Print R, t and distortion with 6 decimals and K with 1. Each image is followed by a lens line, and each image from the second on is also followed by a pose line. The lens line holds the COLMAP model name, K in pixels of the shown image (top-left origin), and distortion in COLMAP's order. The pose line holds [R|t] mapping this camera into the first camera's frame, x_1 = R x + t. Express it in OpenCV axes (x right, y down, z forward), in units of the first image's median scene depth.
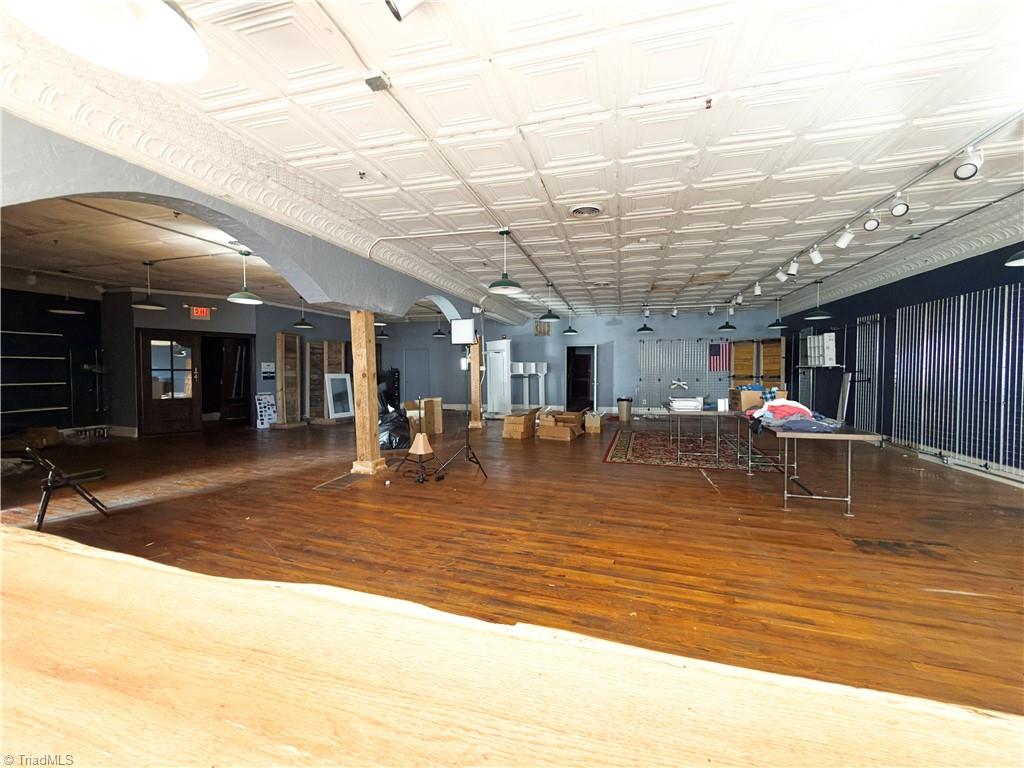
lens RADIAL K [[410.3, 0, 510.7], [0, 410.3, 382.2], [0, 0, 1]] dist [-0.001149, -0.000298]
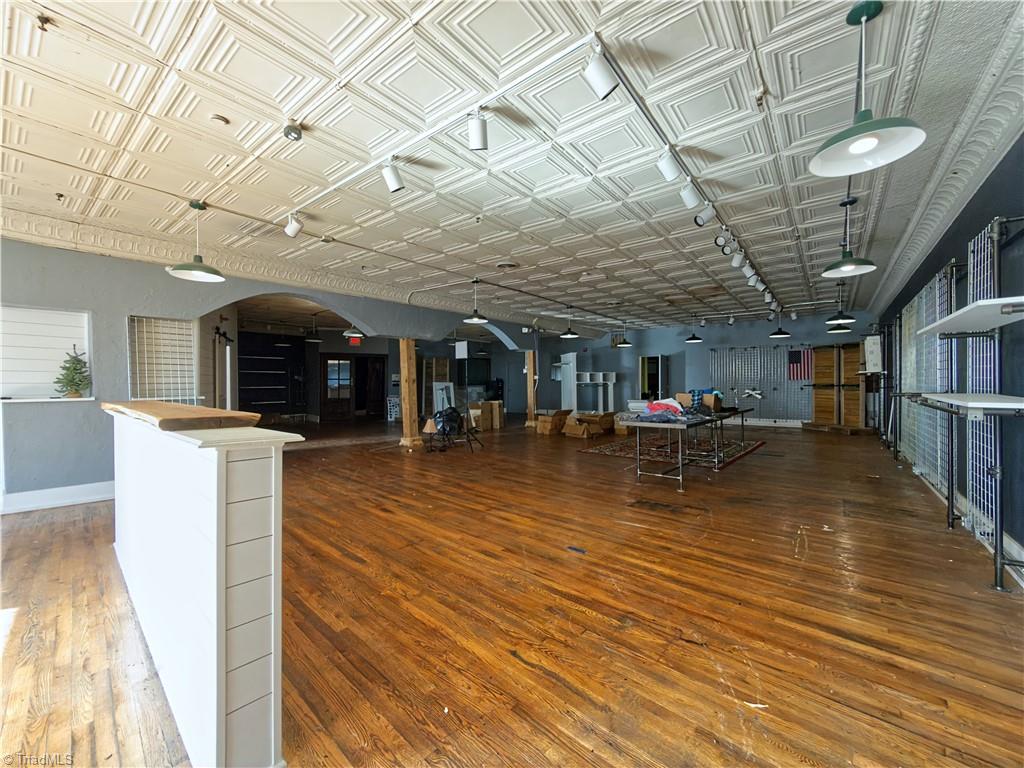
lens RADIAL K [[410.3, 0, 512.3], [0, 410.3, 381.7], [0, 0, 1]] dist [-0.001149, -0.000298]
pose [[0.919407, -0.001152, -0.393305, 0.598843], [-0.011416, 0.999496, -0.029614, 0.027476], [0.393141, 0.031717, 0.918931, -0.241891]]
